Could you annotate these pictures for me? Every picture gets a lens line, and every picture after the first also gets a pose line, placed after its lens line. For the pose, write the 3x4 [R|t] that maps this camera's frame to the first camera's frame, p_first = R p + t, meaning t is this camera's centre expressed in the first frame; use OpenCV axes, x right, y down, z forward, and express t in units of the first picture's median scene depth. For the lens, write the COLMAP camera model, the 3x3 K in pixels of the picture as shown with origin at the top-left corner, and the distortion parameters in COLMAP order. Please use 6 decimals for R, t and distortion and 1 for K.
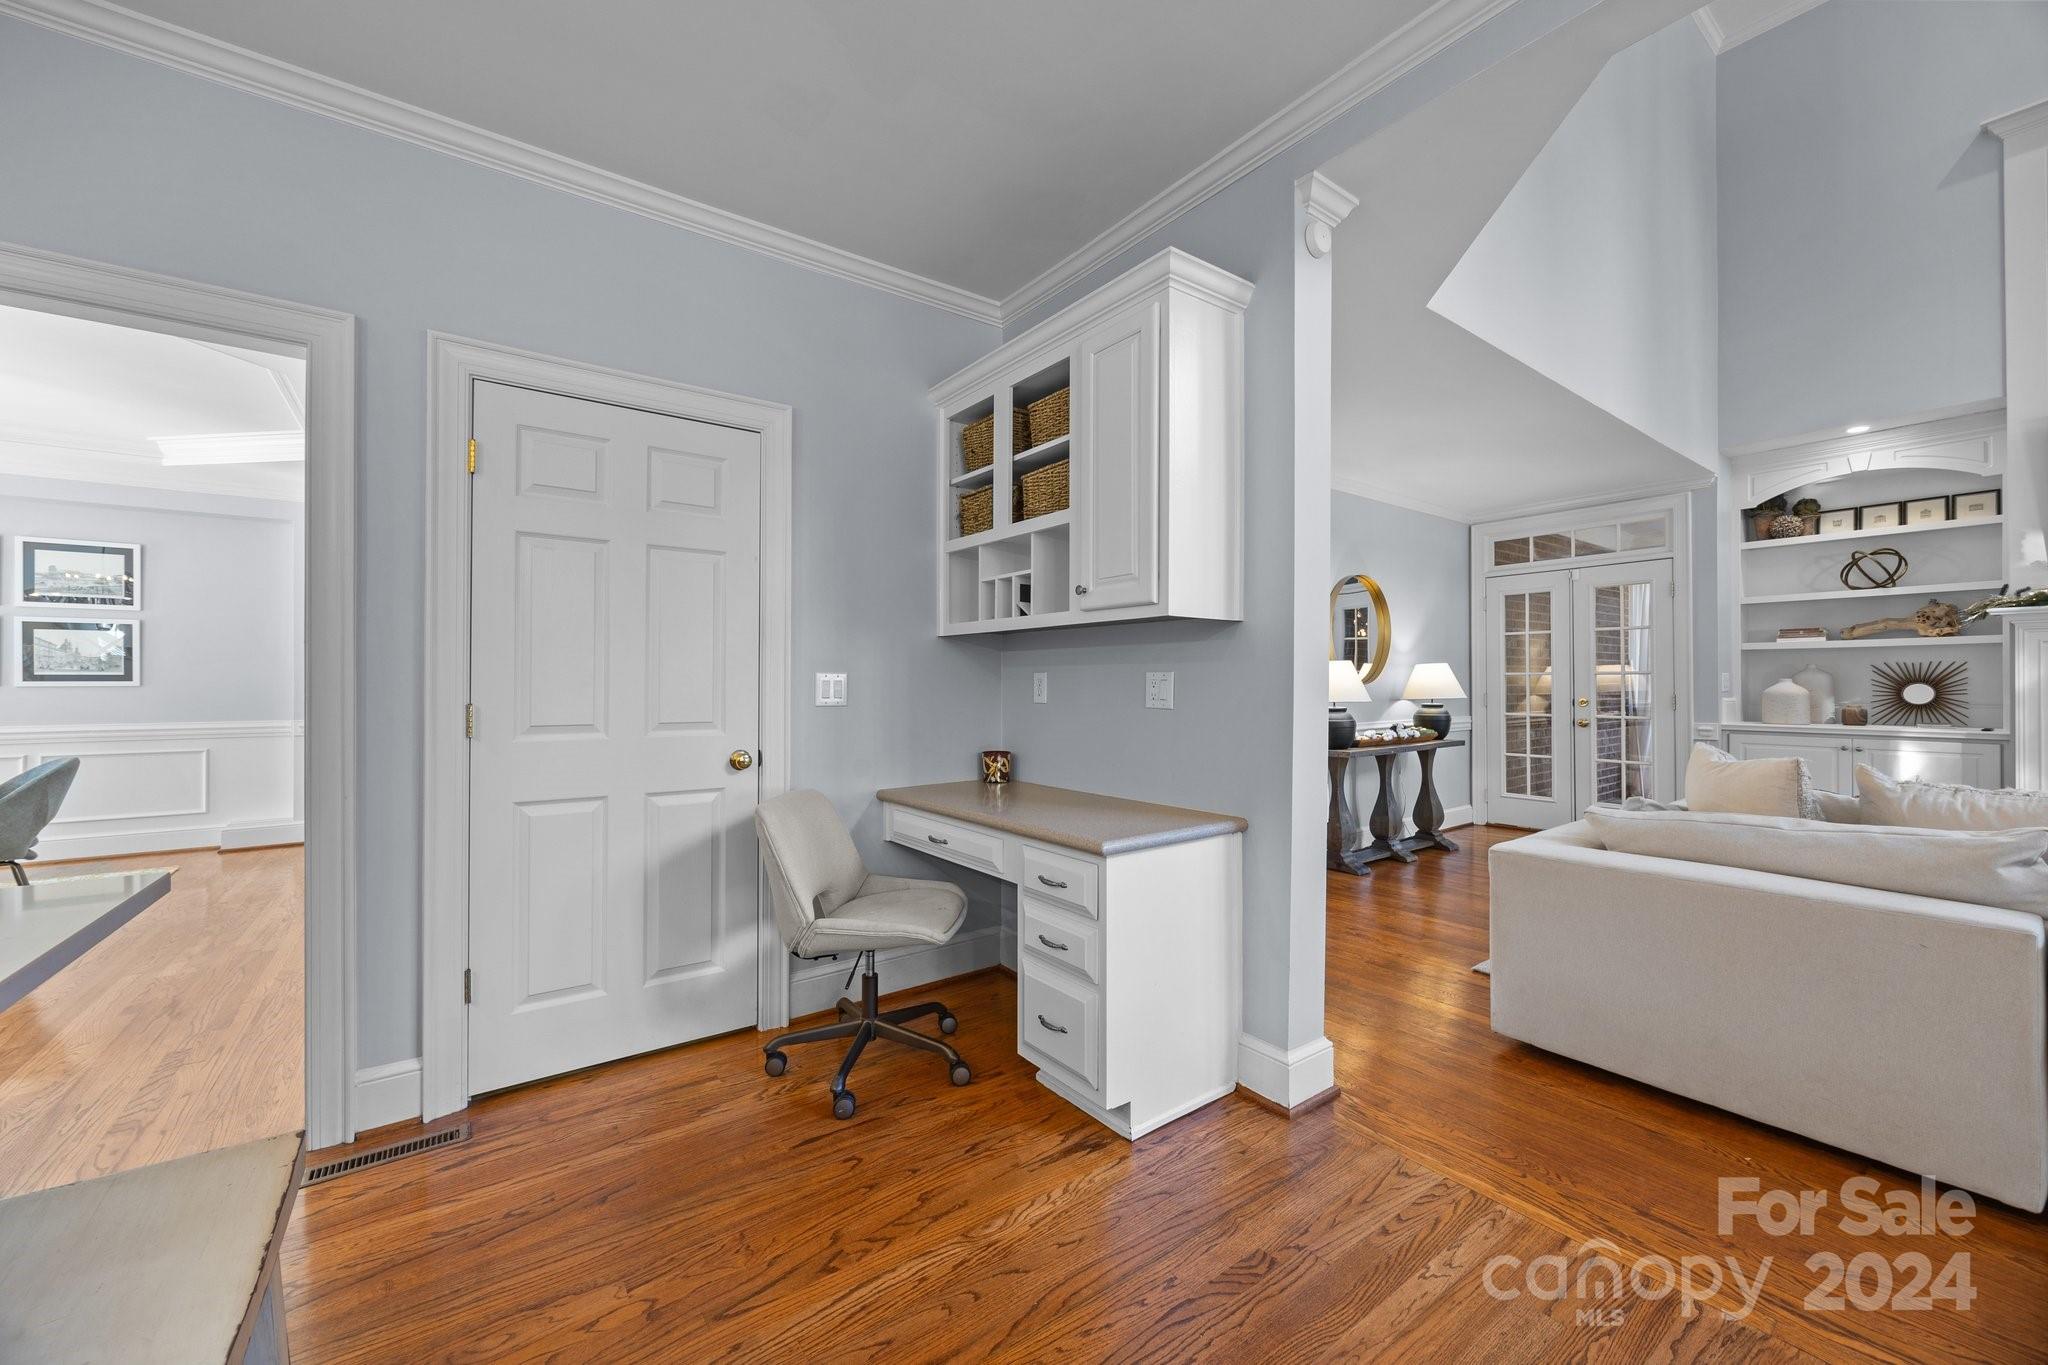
lens RADIAL K [[784.7, 0, 1013.7], [0, 784.7, 679.9], [0, 0, 1]] dist [-0.005109, 0.000636]
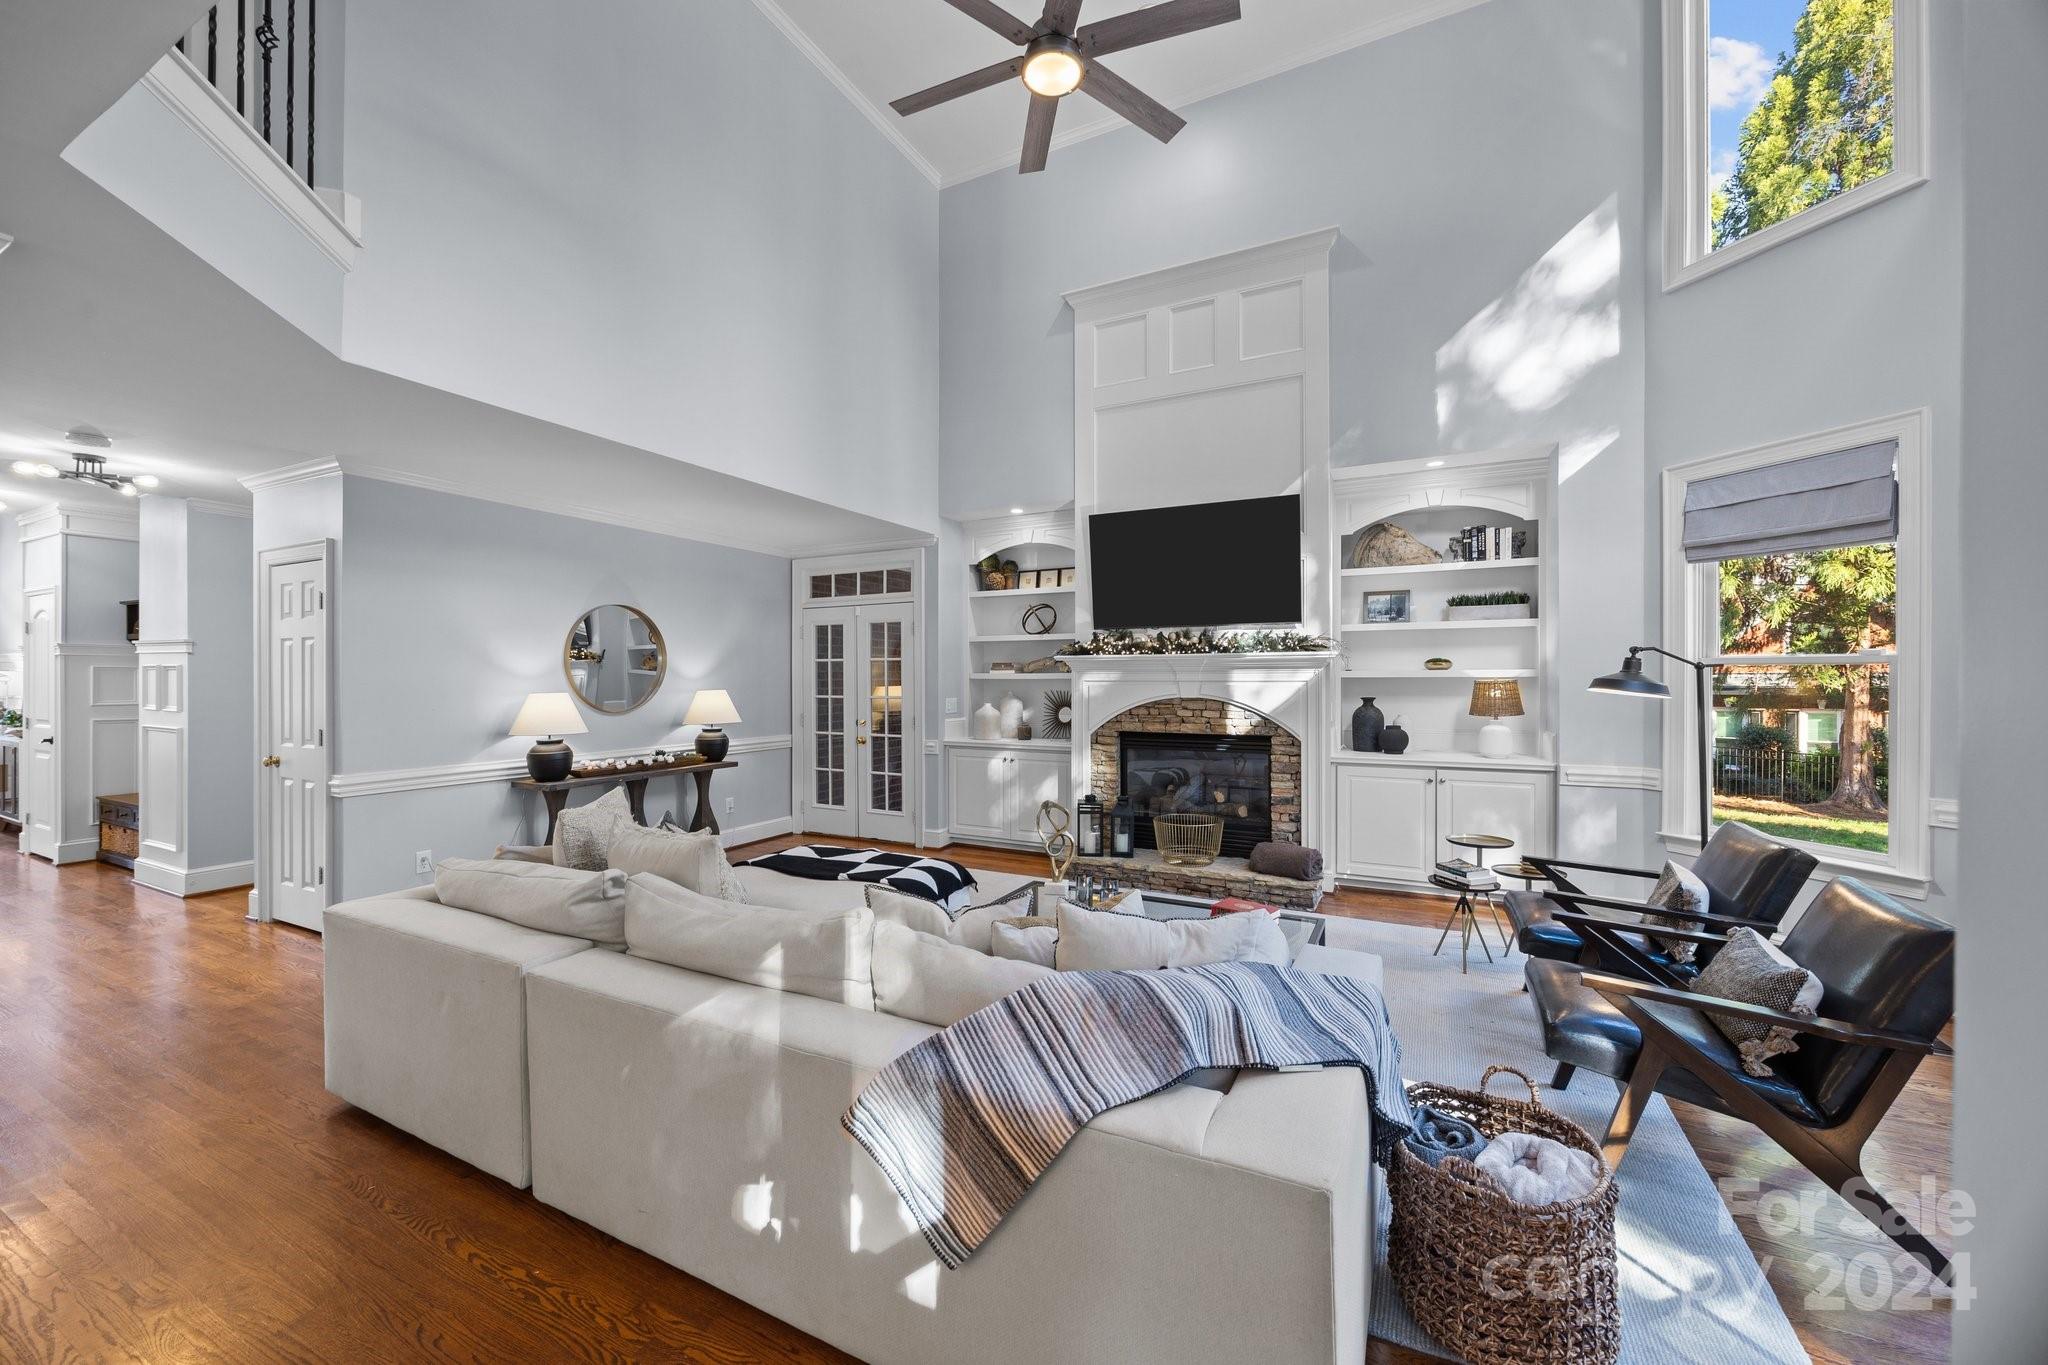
lens RADIAL K [[784.7, 0, 1021.6], [0, 784.7, 678.3], [0, 0, 1]] dist [-0.005109, 0.000636]
pose [[0.893377, 0.002561, 0.449300, 0.465657], [-0.003696, 0.999992, 0.001648, -0.043190], [-0.449292, -0.003133, 0.893379, -0.149189]]
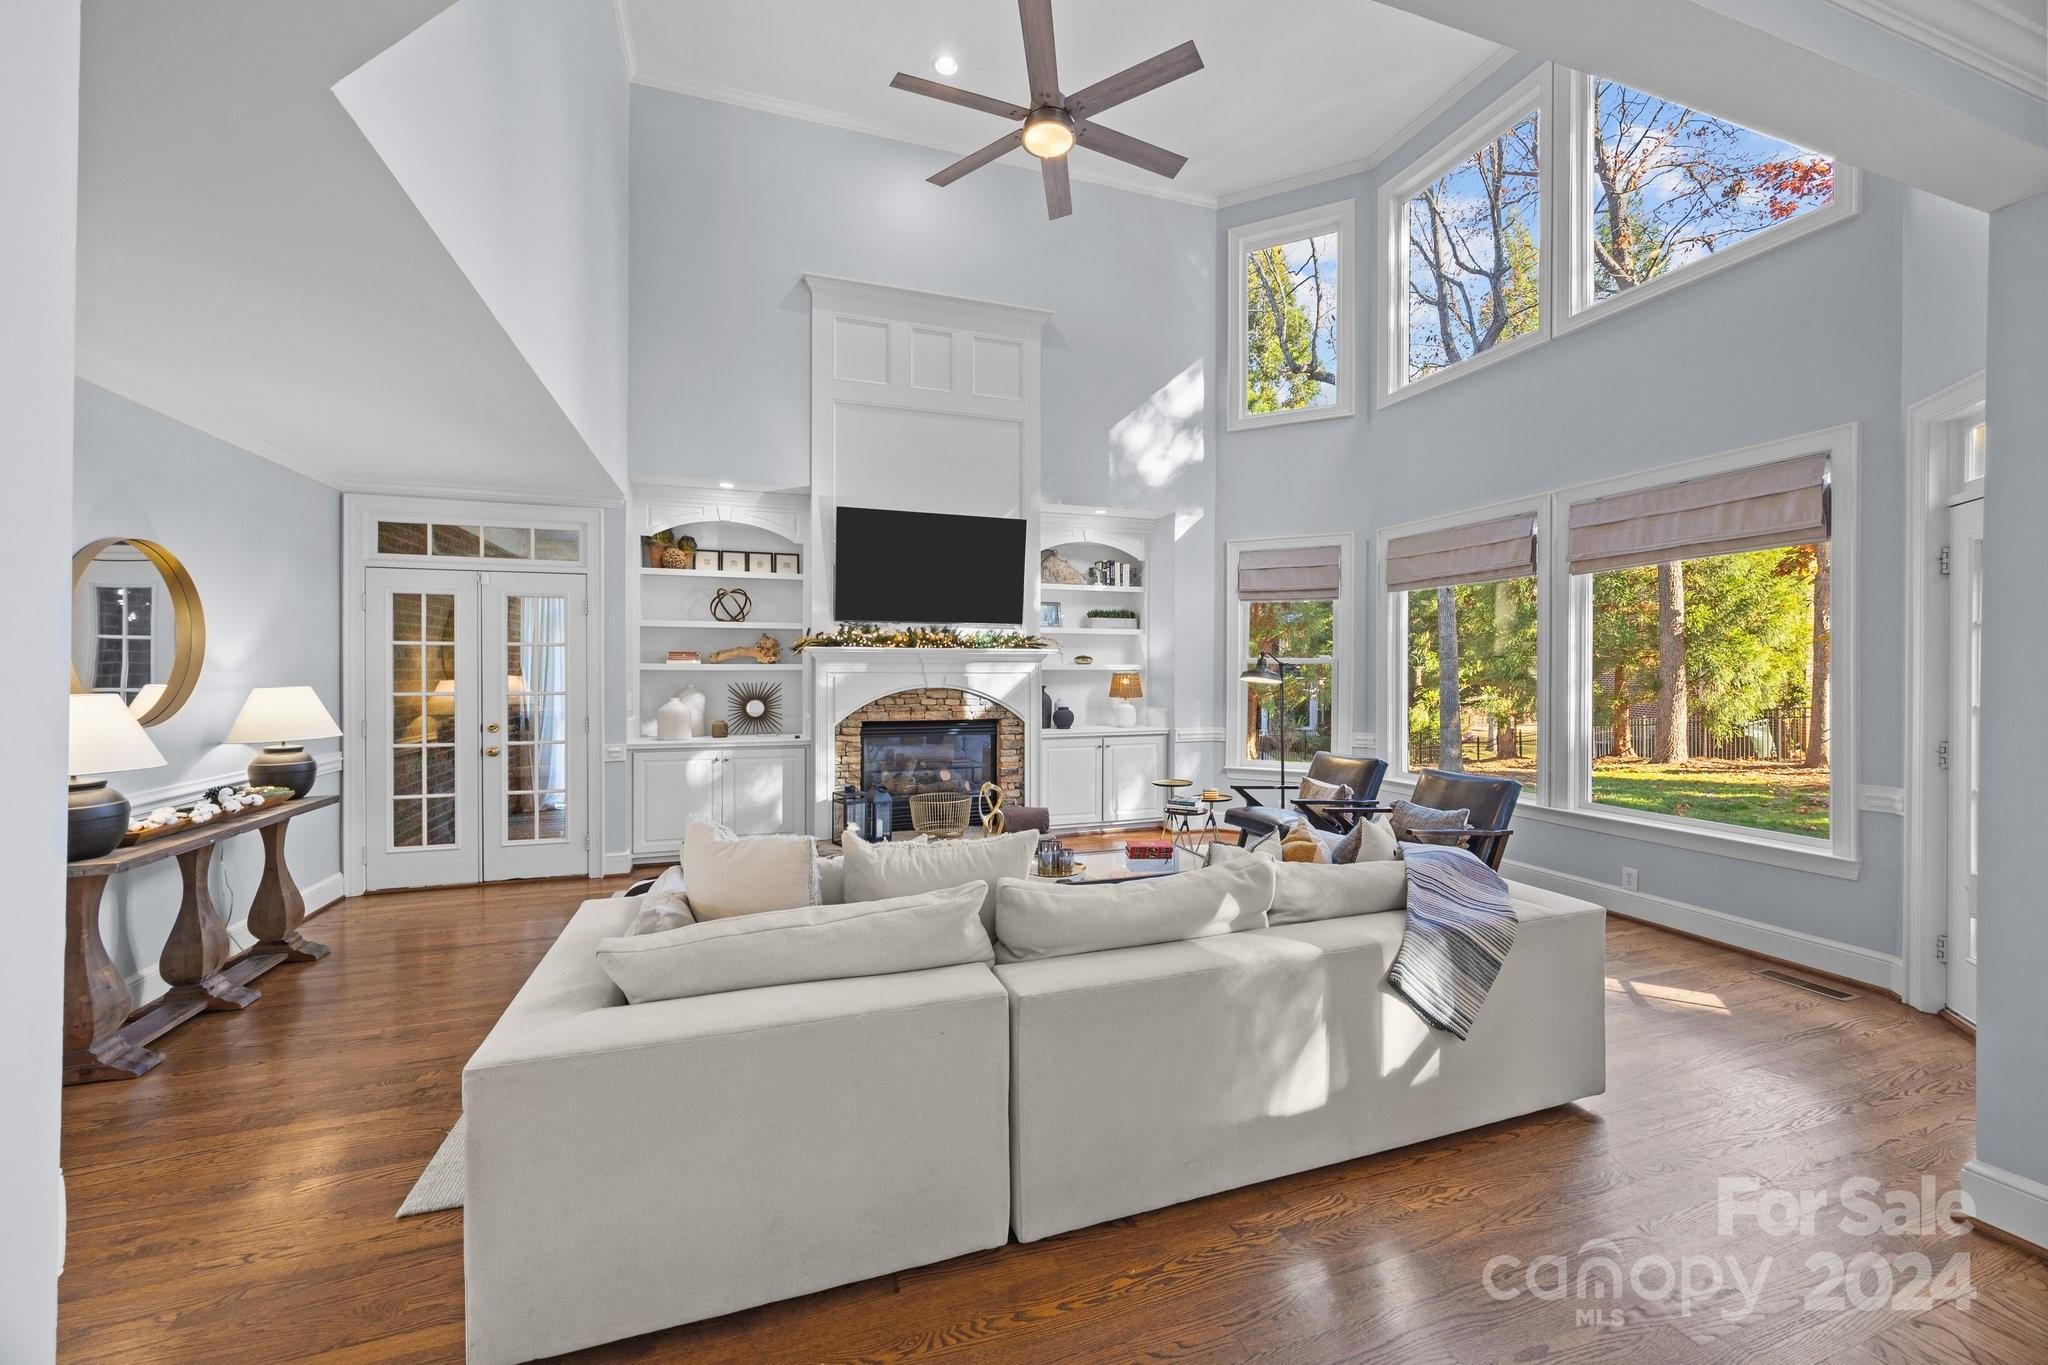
lens RADIAL K [[784.7, 0, 1028.8], [0, 784.7, 671.9], [0, 0, 1]] dist [-0.005109, 0.000636]
pose [[0.290171, 0.001093, 0.956974, 0.082261], [-0.005902, 0.999982, 0.000648, -0.041302], [-0.956957, -0.005836, 0.290172, 0.206191]]
